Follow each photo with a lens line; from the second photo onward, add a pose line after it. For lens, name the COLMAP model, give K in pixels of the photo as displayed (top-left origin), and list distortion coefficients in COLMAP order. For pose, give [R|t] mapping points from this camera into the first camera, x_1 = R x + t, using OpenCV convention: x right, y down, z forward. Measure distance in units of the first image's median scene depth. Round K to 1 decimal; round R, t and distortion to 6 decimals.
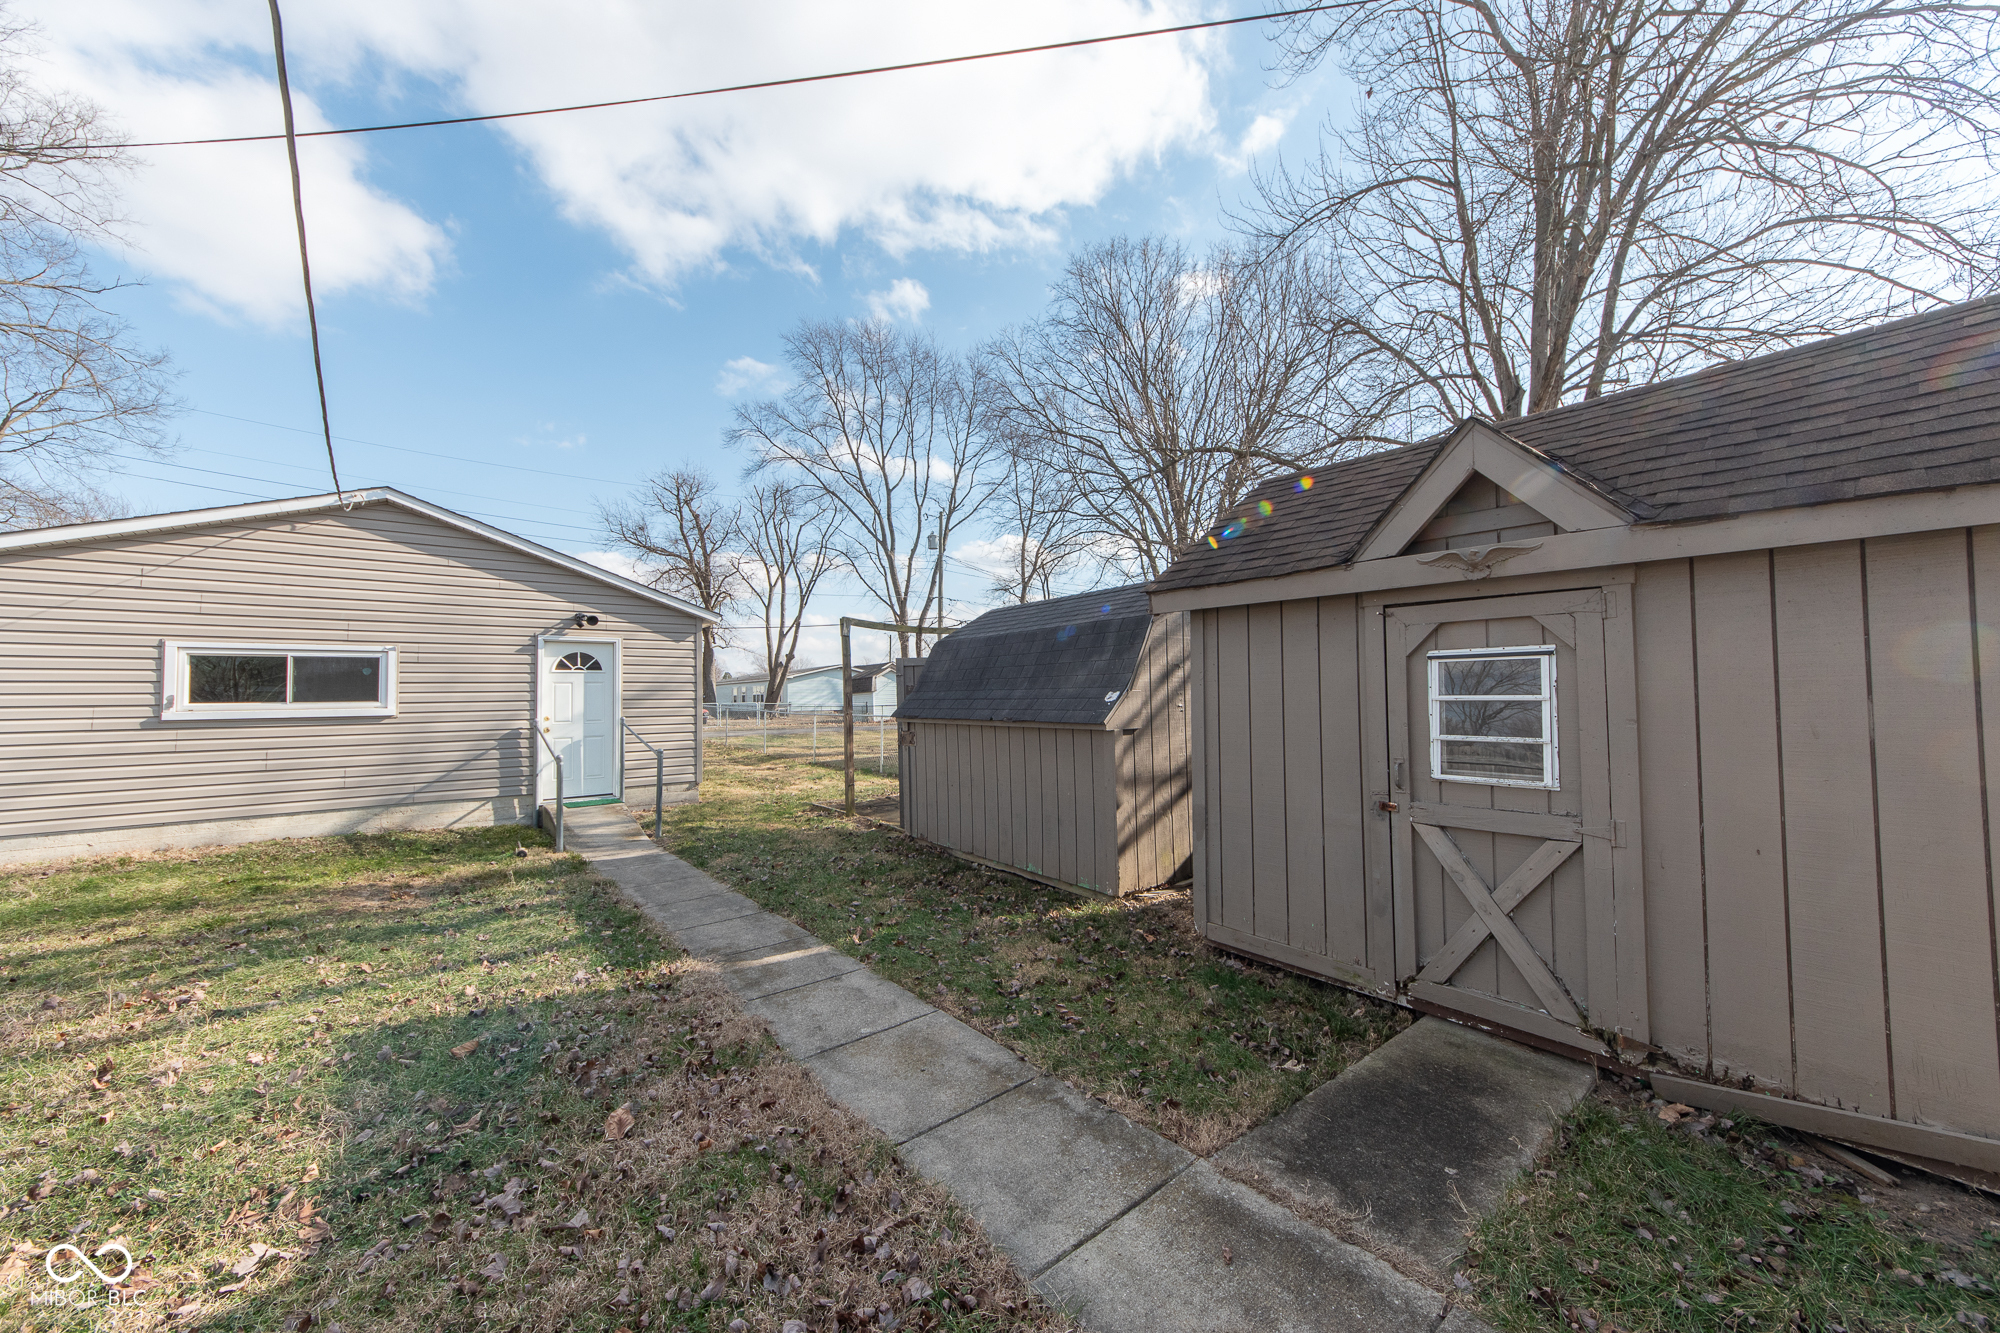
lens RADIAL K [[721.2, 0, 1000.0], [0, 721.2, 666.5], [0, 0, 1]] dist [-0.002209, -0.000158]
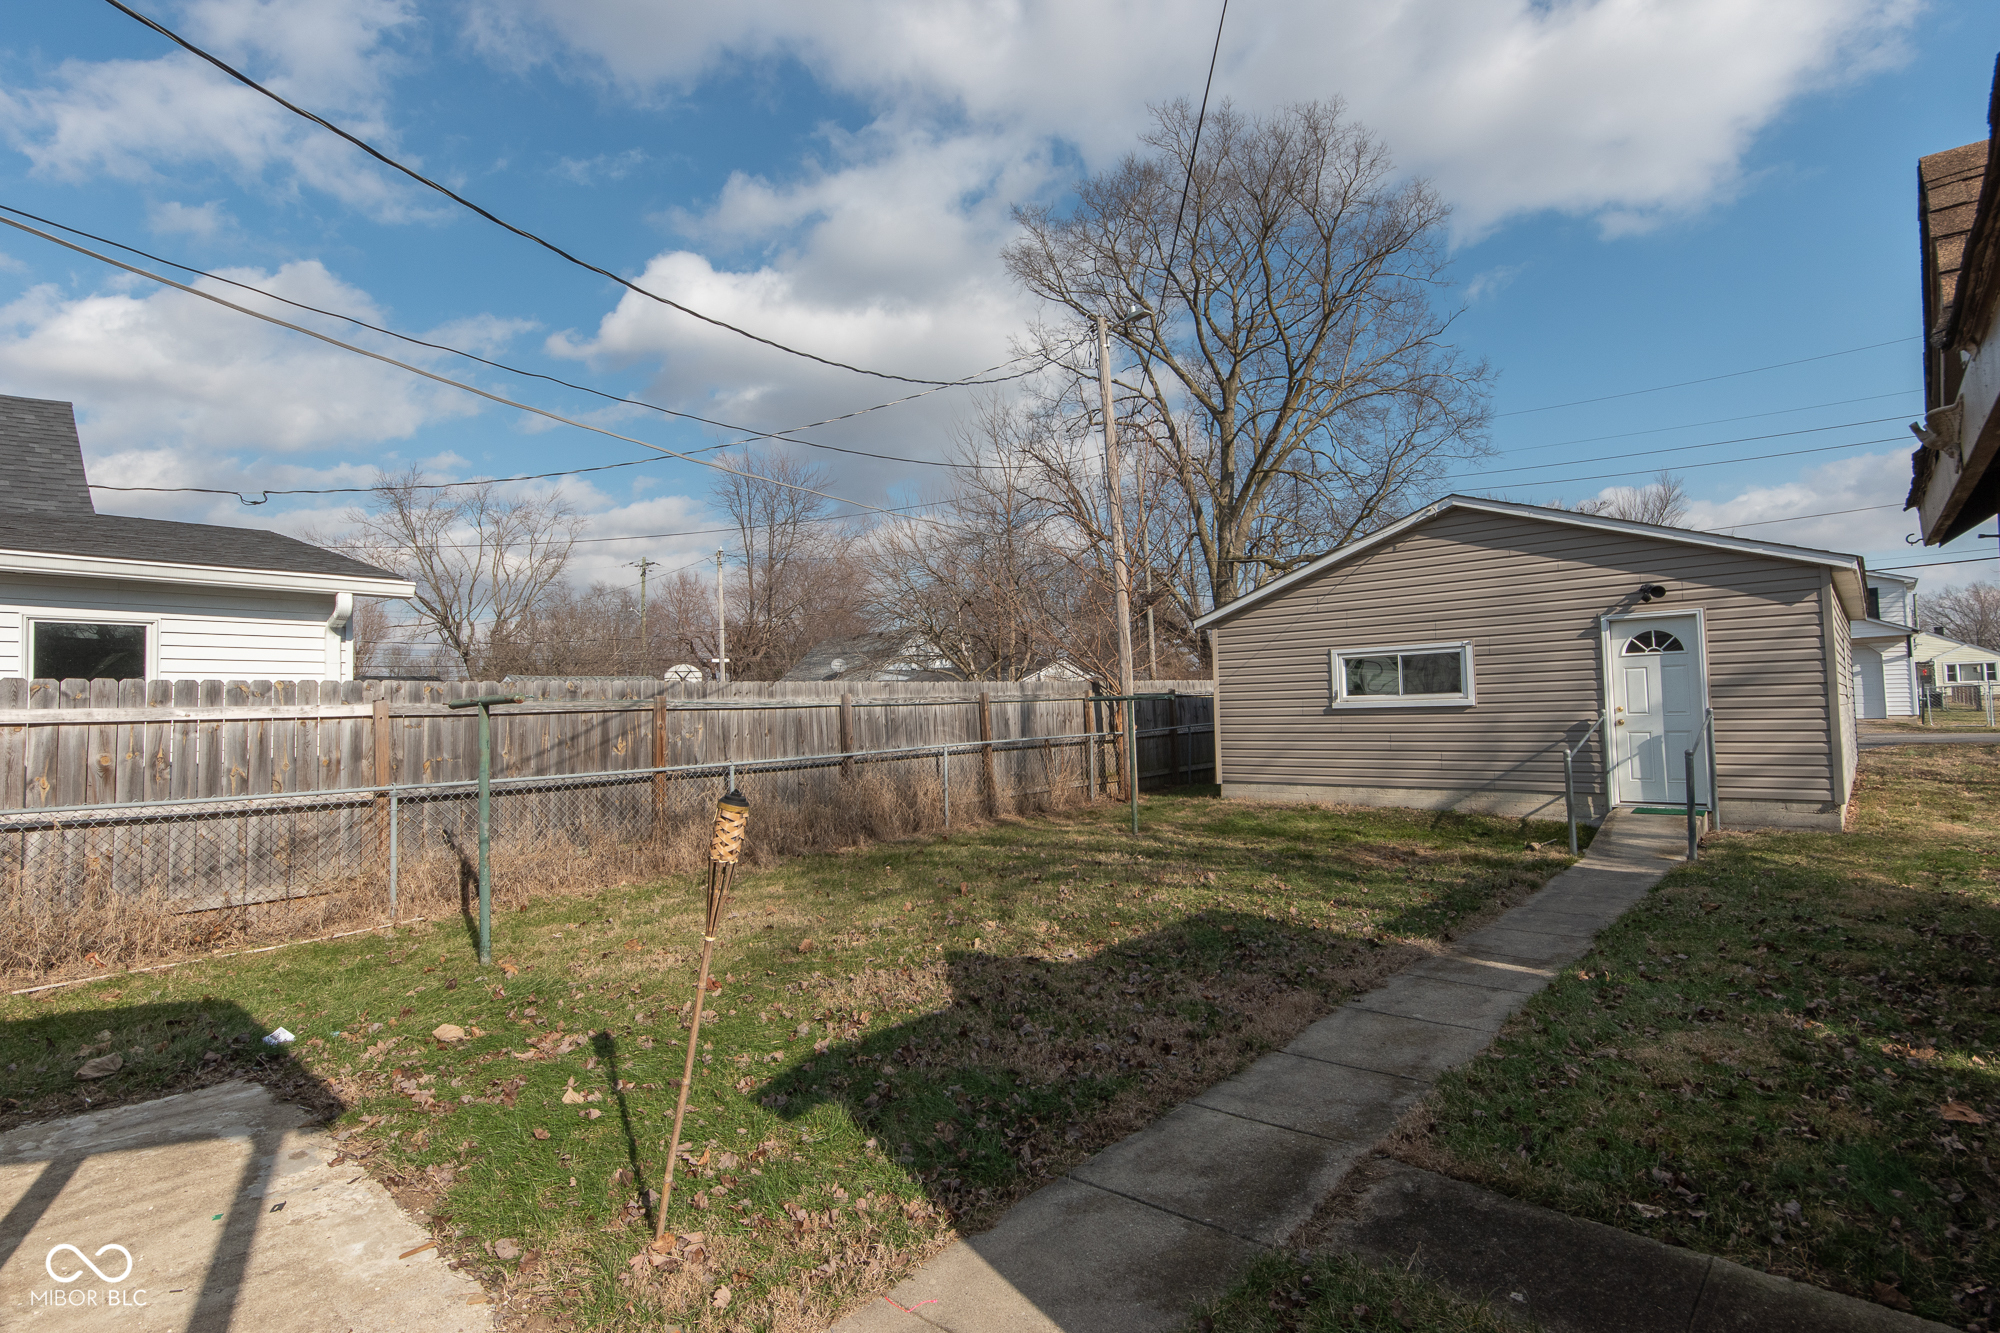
lens RADIAL K [[960.9, 0, 1000.0], [0, 960.9, 666.5], [0, 0, 1]] dist [0.009585, -0.000248]
pose [[0.157146, -0.033100, -0.987021, 0.422107], [0.069512, 0.997330, -0.022379, -0.005903], [0.985126, -0.065092, 0.159027, 0.077153]]
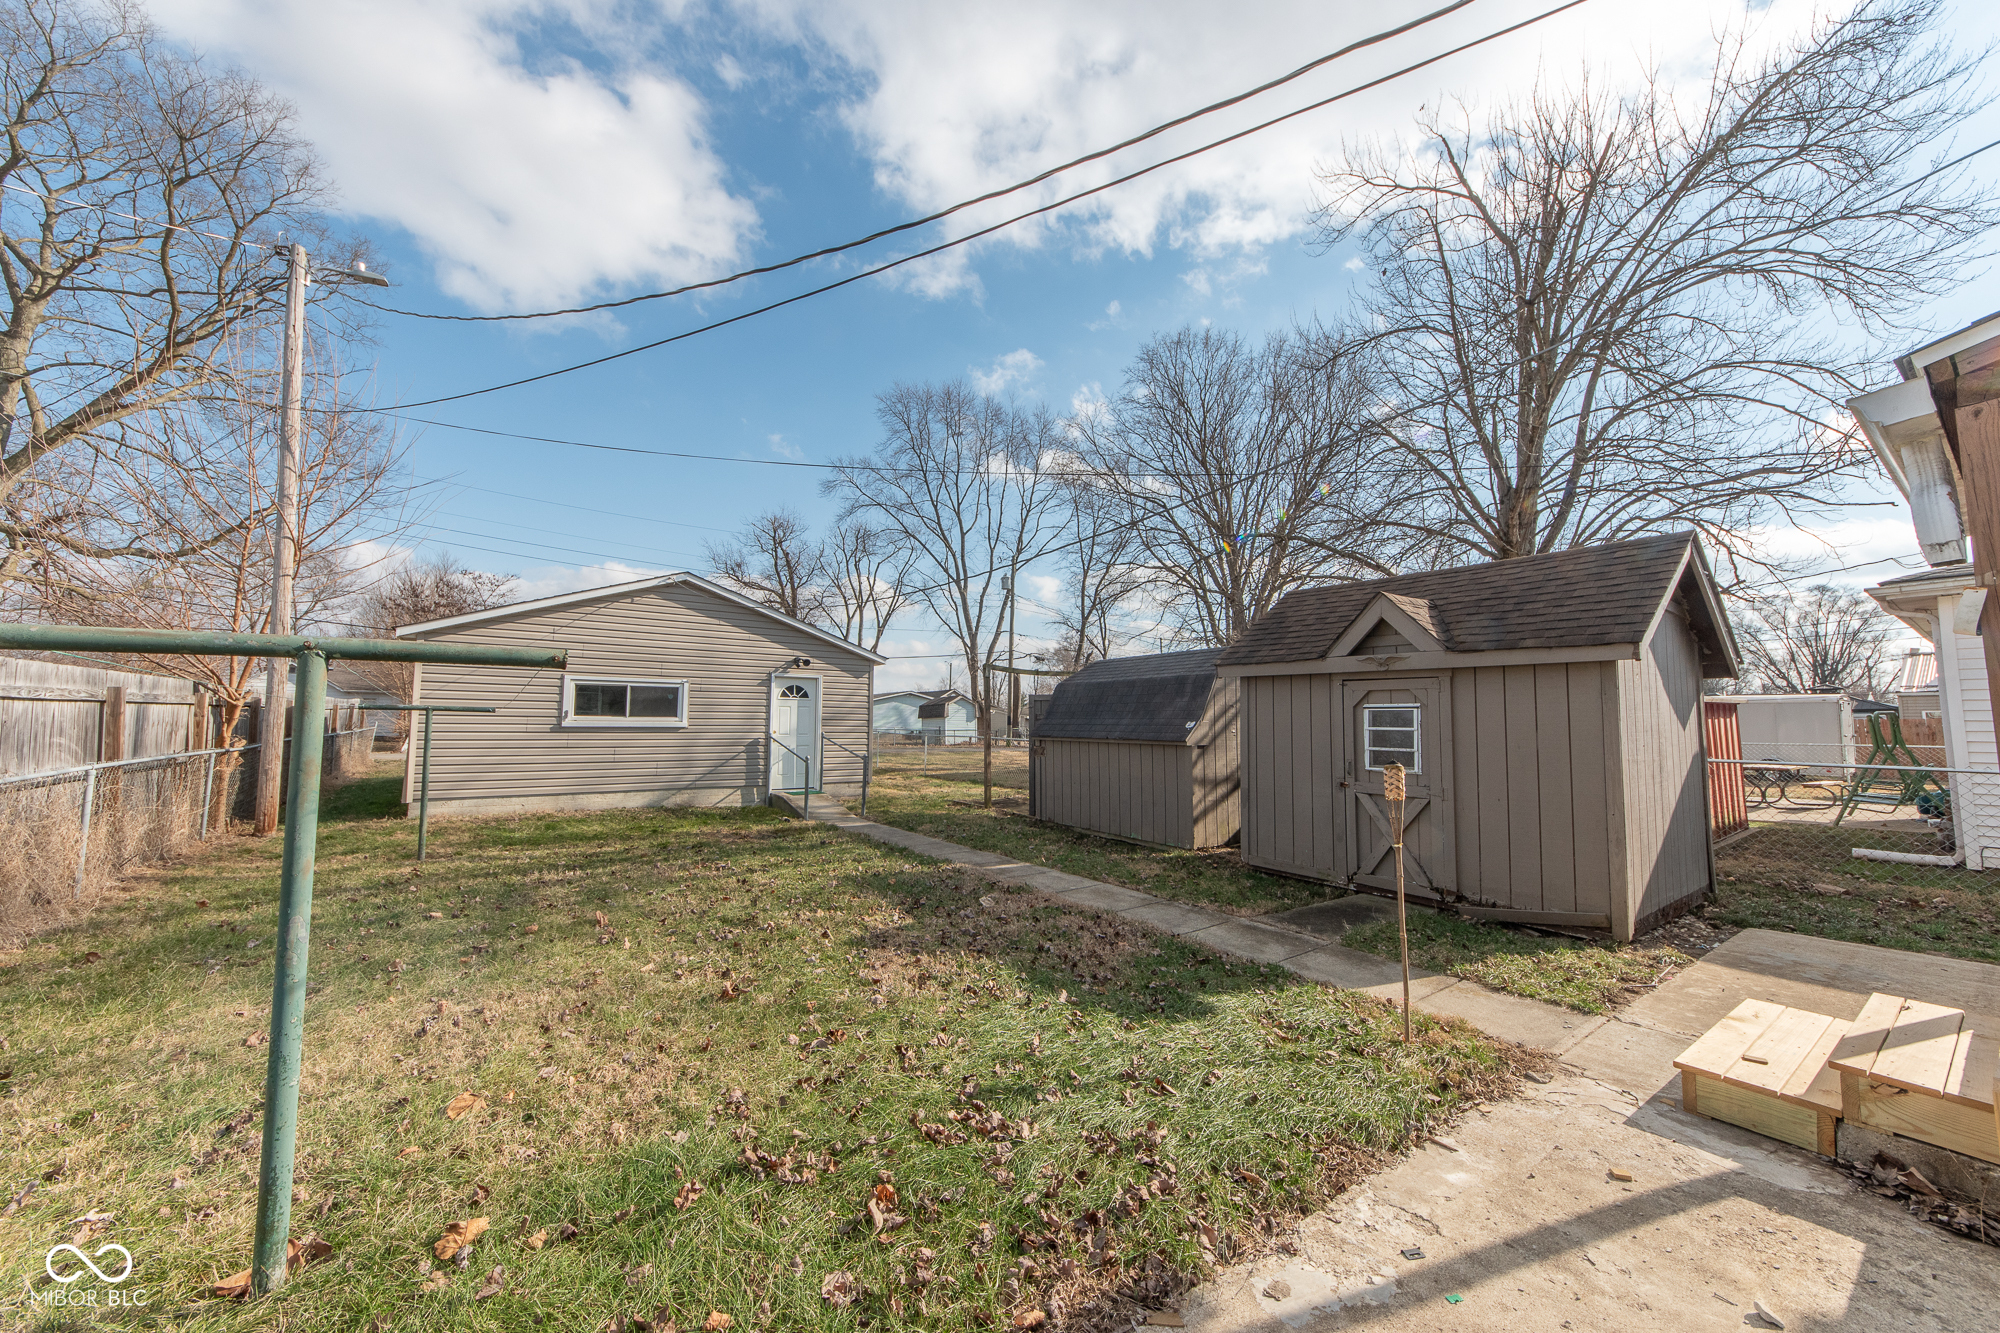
lens RADIAL K [[721.7, 0, 1000.0], [0, 721.7, 666.5], [0, 0, 1]] dist [0.009424, 0.000002]
pose [[0.997605, 0.017874, -0.066814, -0.099739], [-0.020406, 0.999092, -0.037404, -0.011731], [0.066085, 0.038677, 0.997064, -0.391649]]
